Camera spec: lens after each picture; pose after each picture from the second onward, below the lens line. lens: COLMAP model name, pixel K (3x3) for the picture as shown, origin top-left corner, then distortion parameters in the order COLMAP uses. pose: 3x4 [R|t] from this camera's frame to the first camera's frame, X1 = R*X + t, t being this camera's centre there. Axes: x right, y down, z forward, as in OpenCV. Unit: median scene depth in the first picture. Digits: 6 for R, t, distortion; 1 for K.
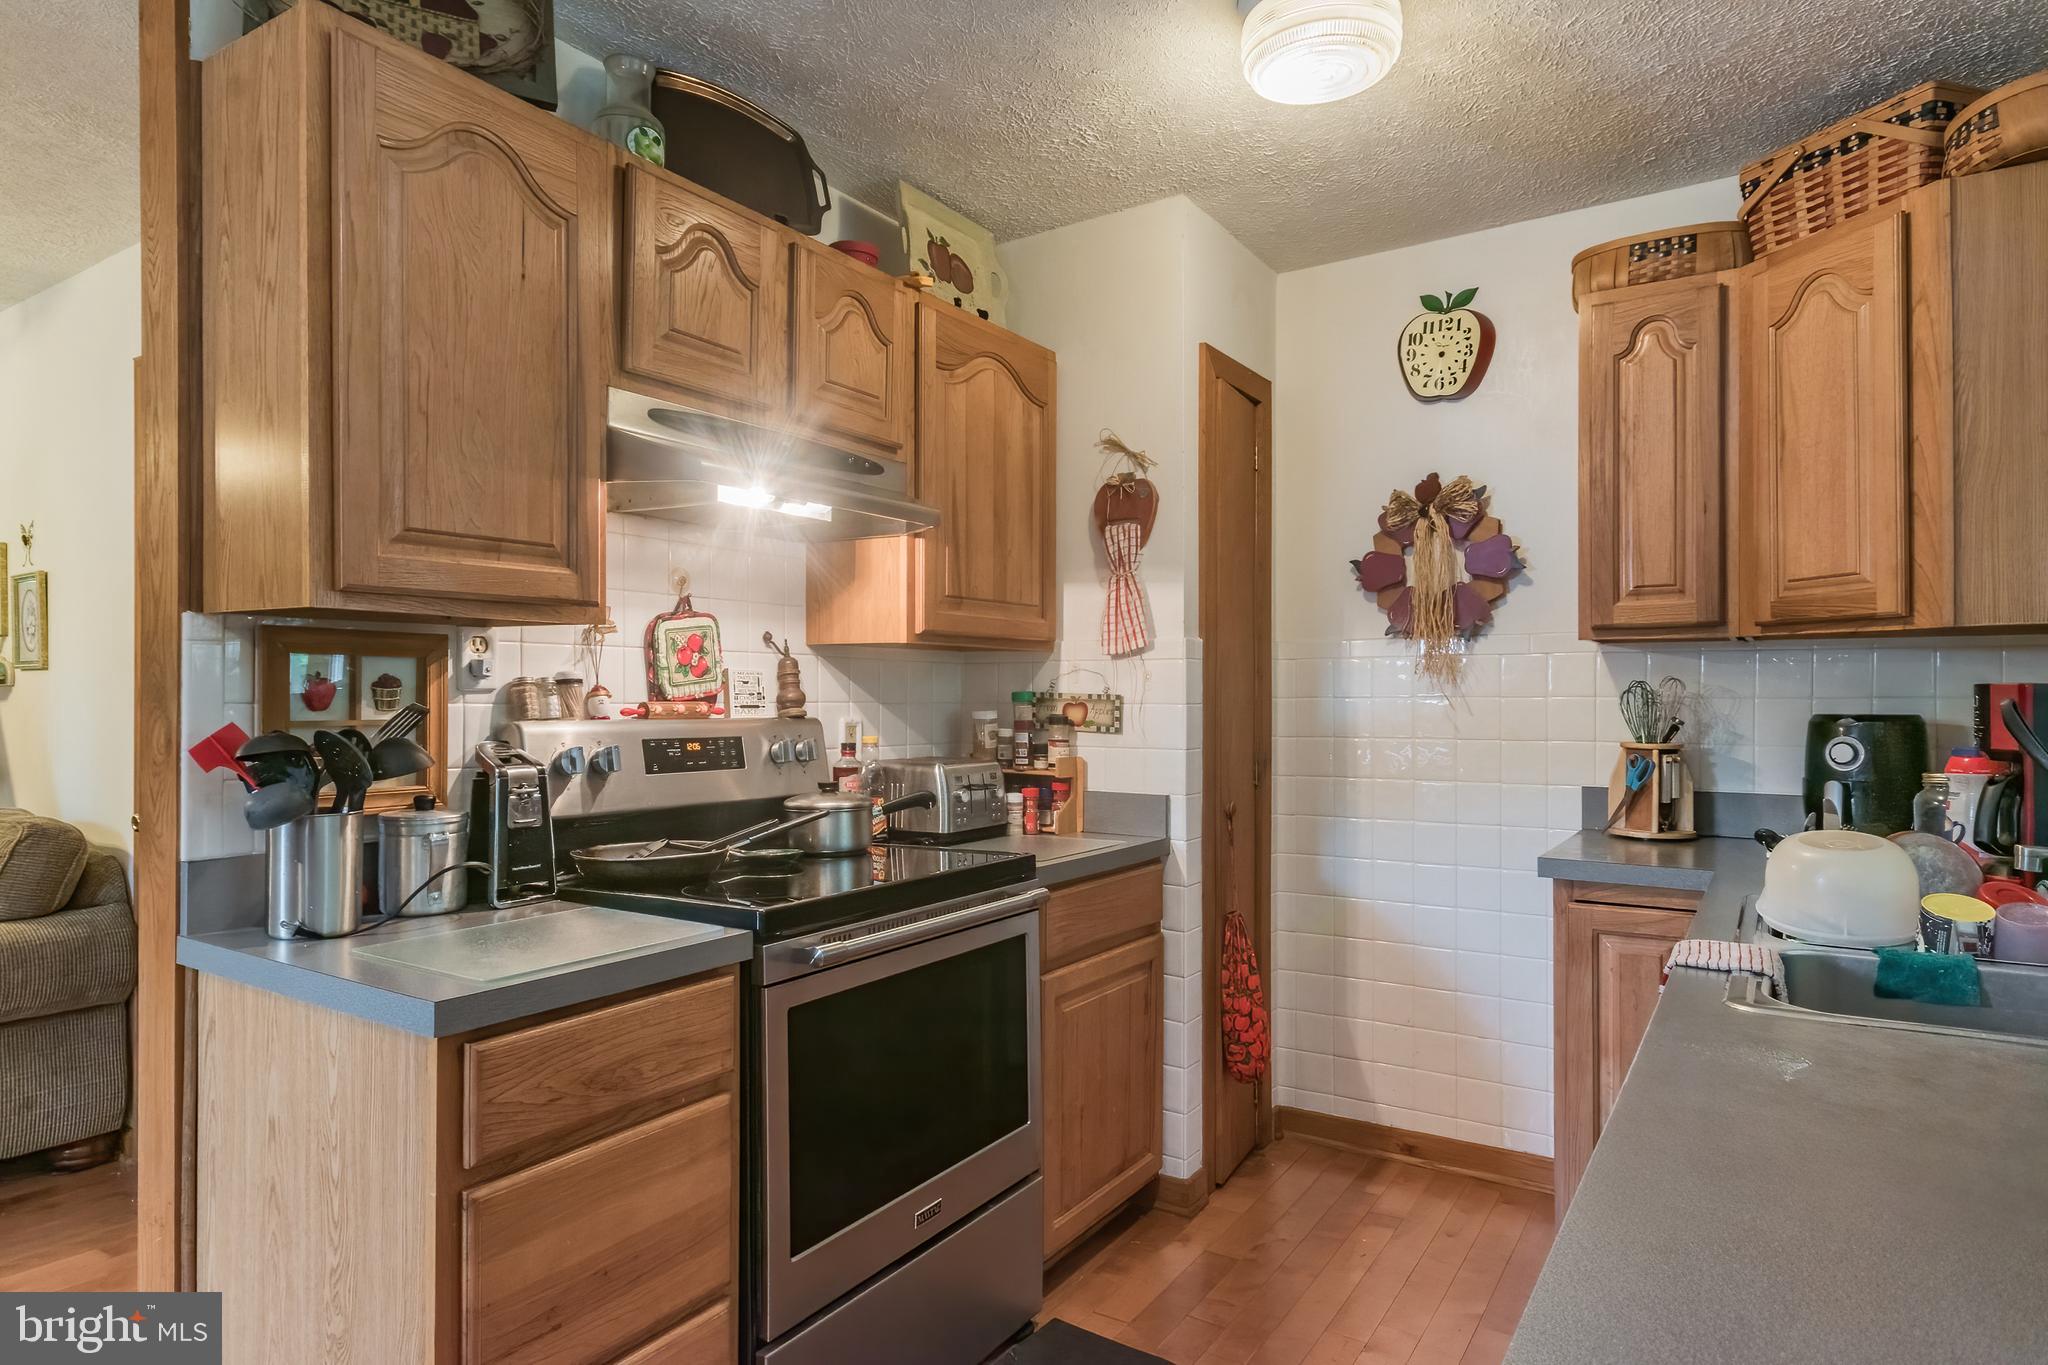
lens RADIAL K [[1168.8, 0, 1018.5], [0, 1168.8, 698.8], [0, 0, 1]] dist [0.003114, 0.000487]
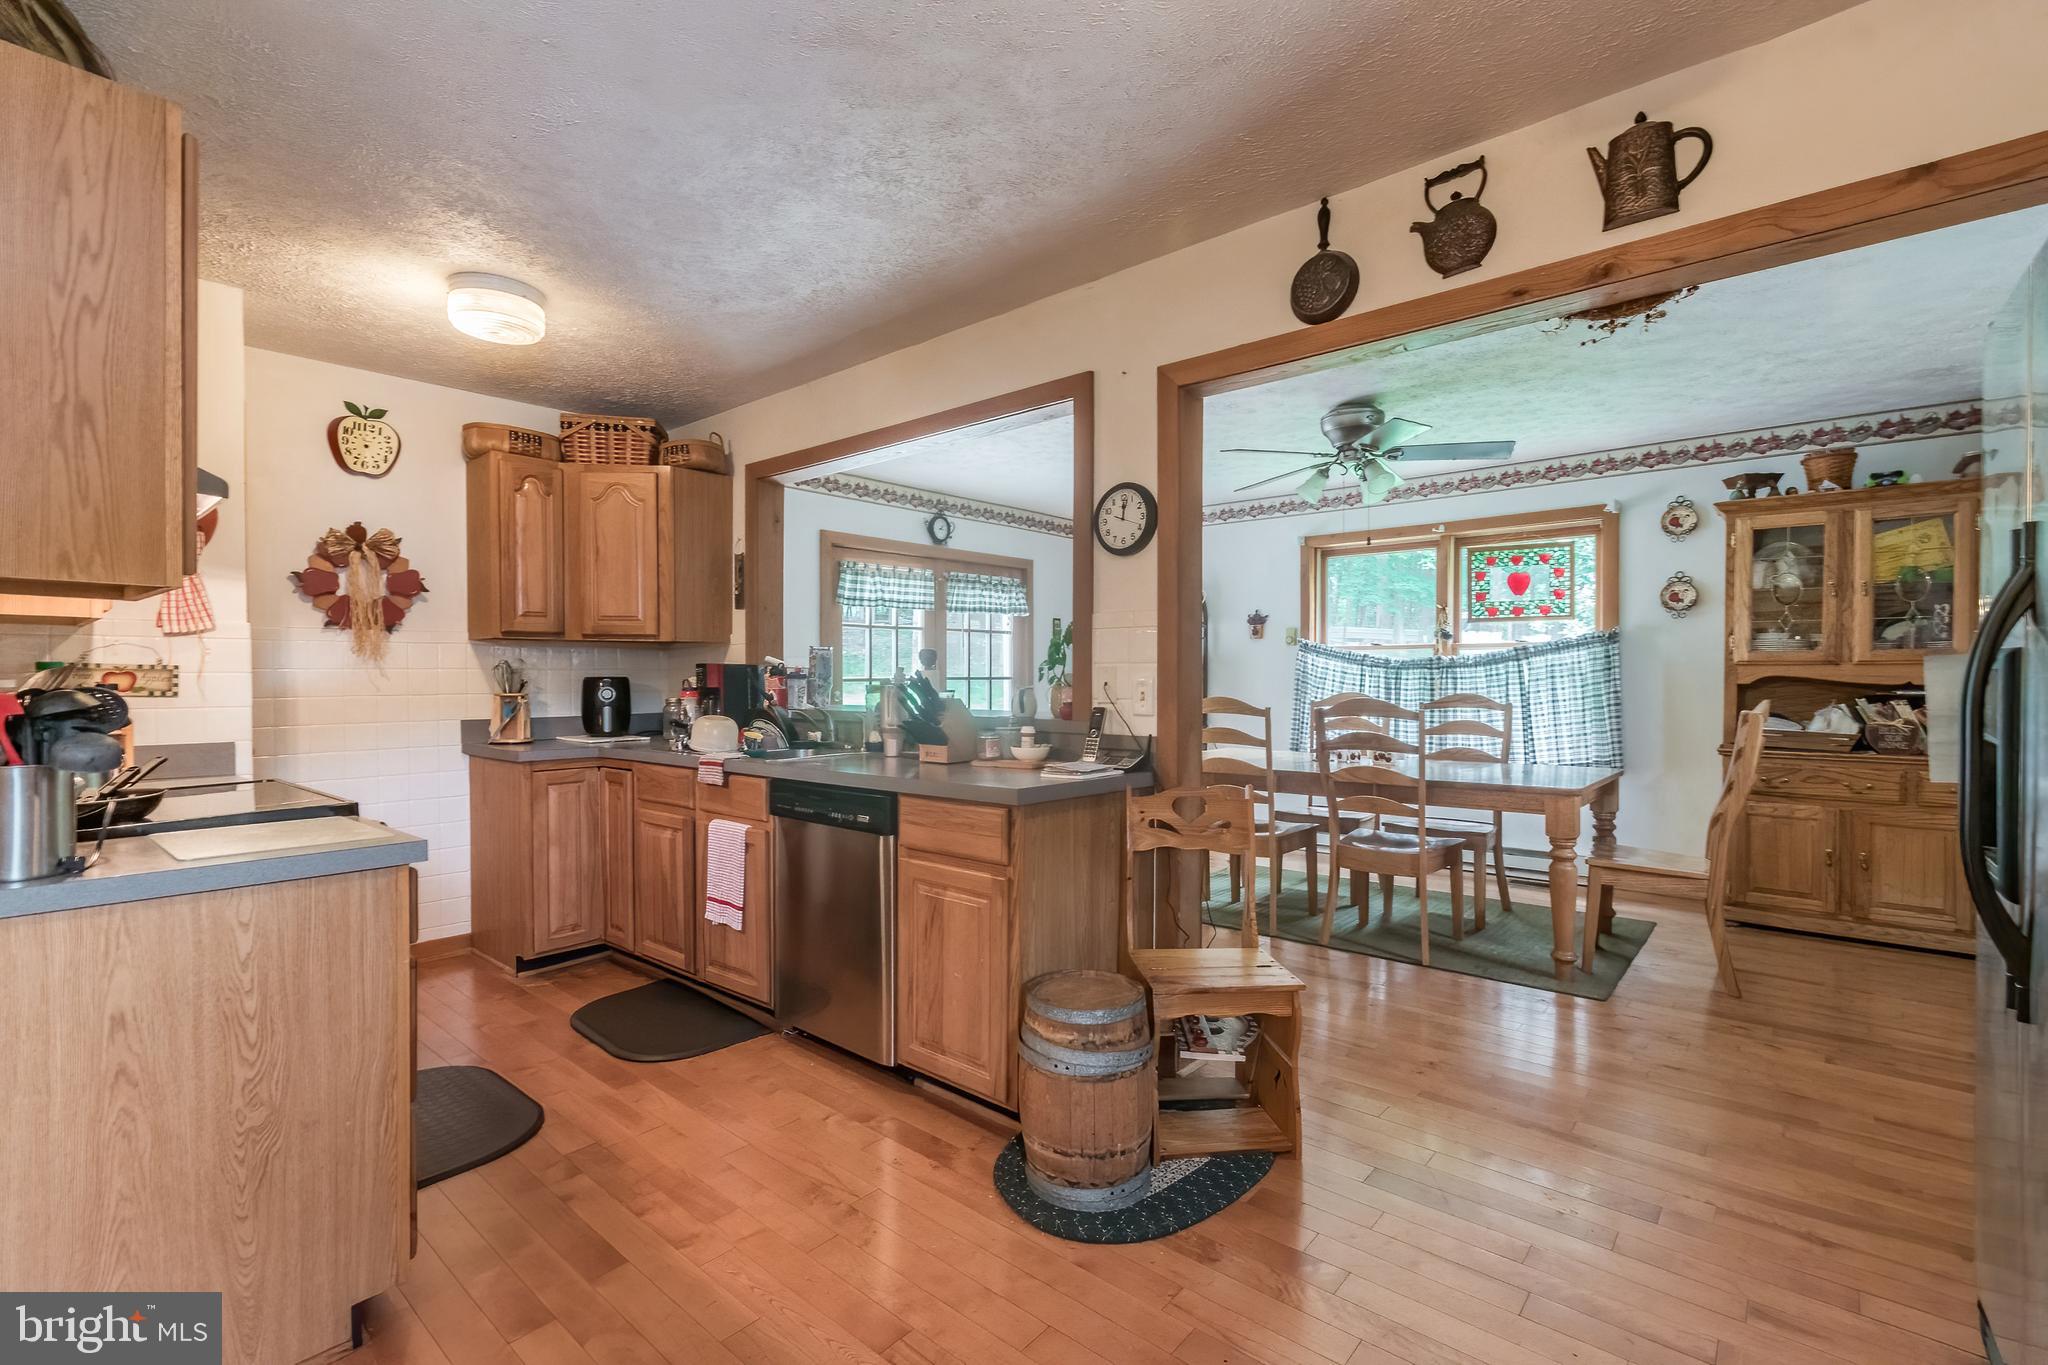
lens RADIAL K [[914.3, 0, 1009.2], [0, 914.3, 687.0], [0, 0, 1]] dist [0.001703, -0.000051]
pose [[0.148006, -0.014414, 0.988881, -0.753477], [0.003833, 0.999895, 0.014000, 0.009439], [-0.988979, 0.001719, 0.148046, -0.016421]]
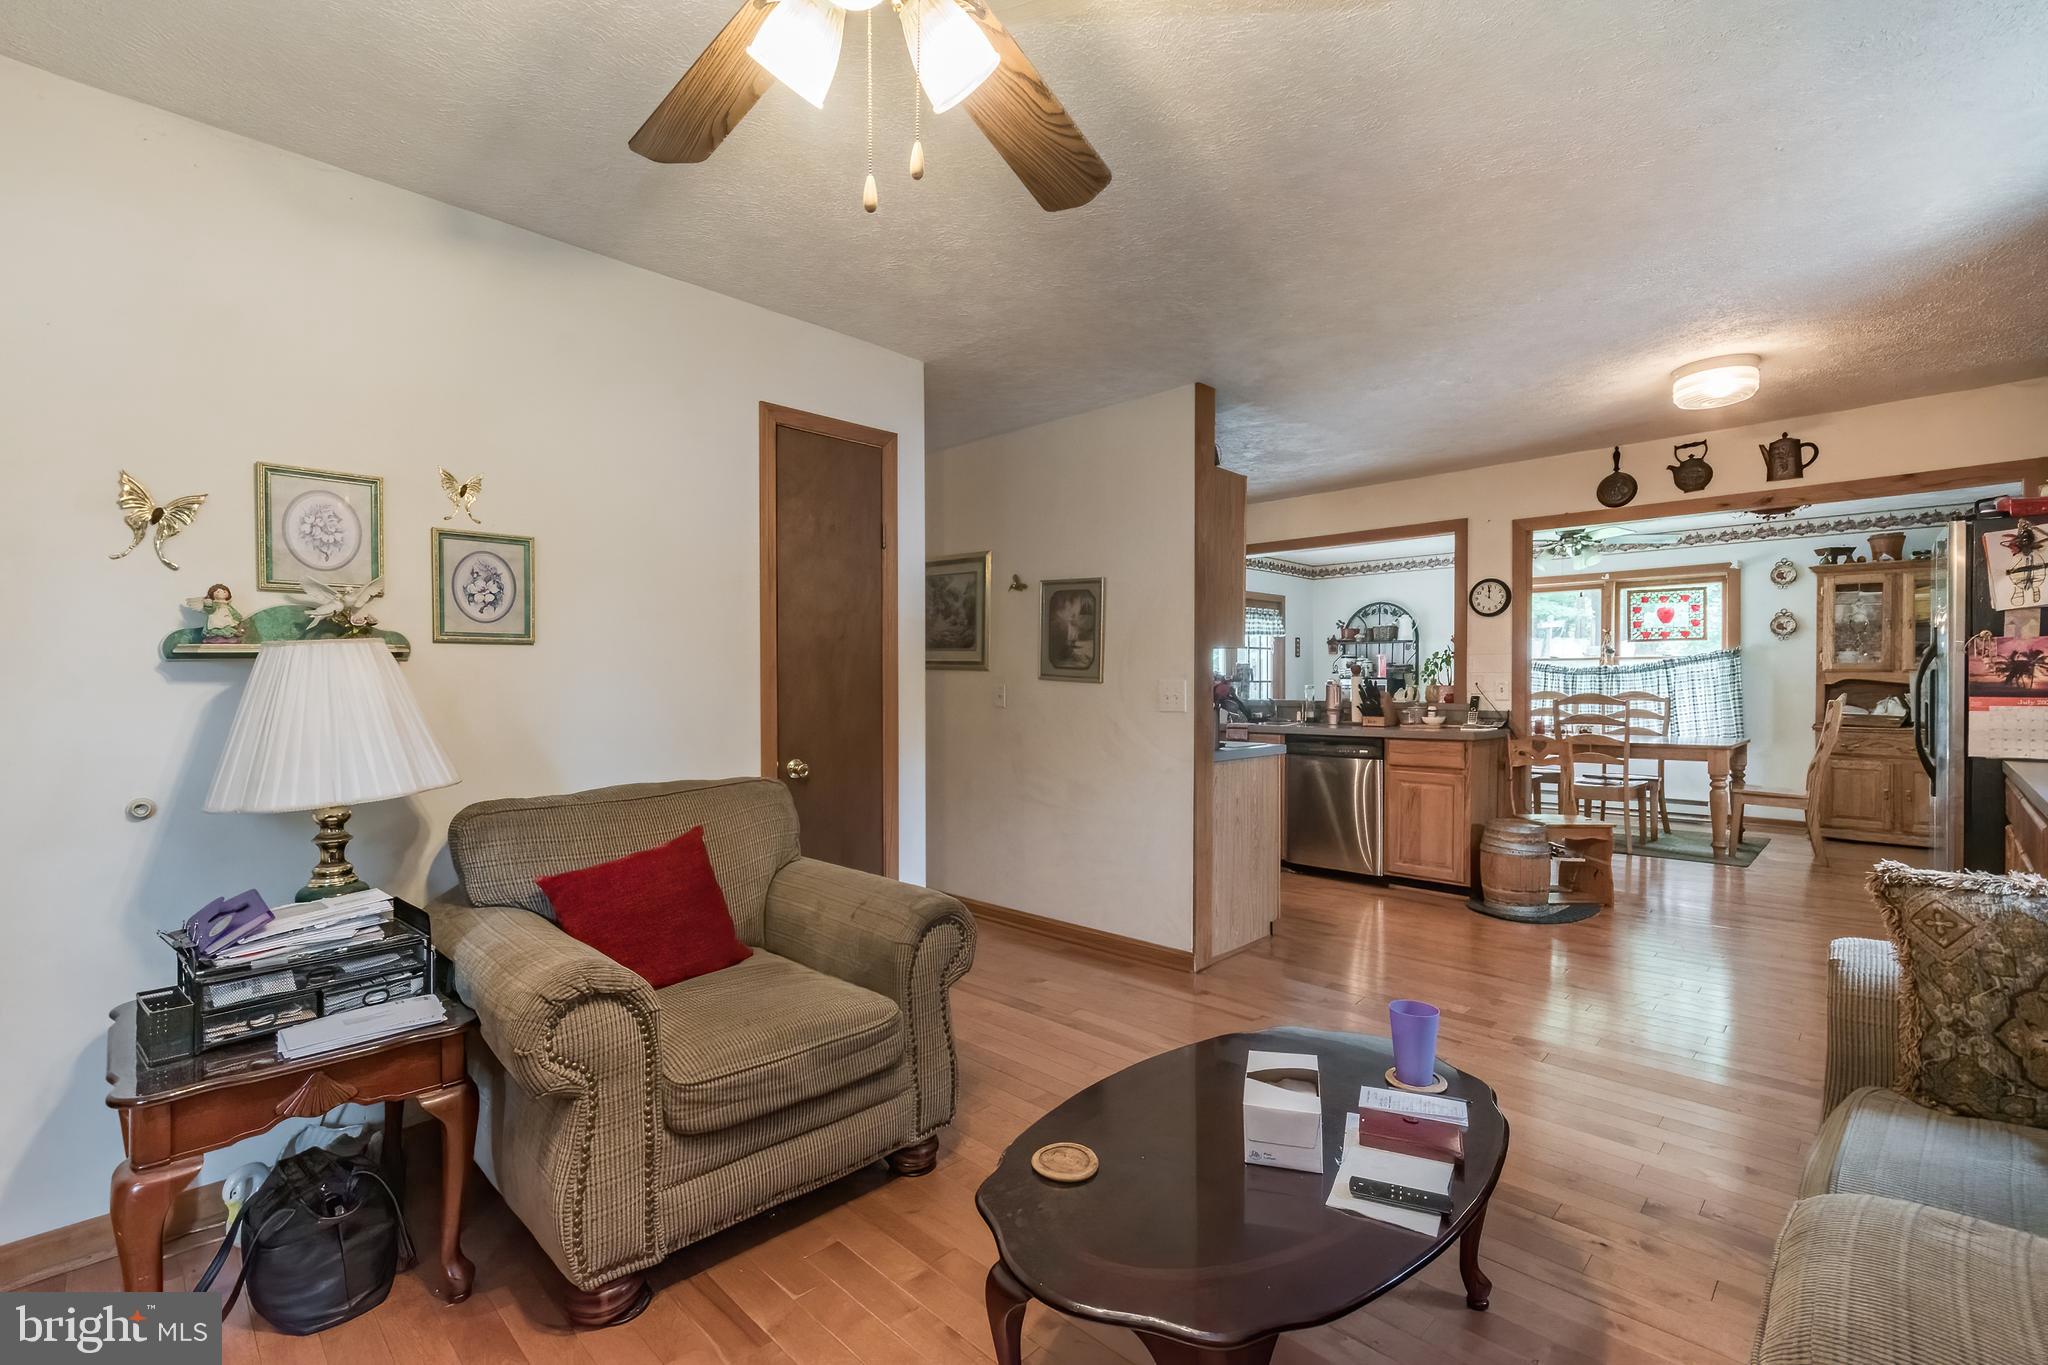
lens RADIAL K [[896.5, 0, 1018.6], [0, 896.5, 688.9], [0, 0, 1]] dist [0.000615, -0.000254]
pose [[0.202081, -0.013304, 0.979278, -1.702159], [0.005260, 0.999908, 0.012499, 0.002998], [-0.979355, 0.002626, 0.202133, 0.549650]]
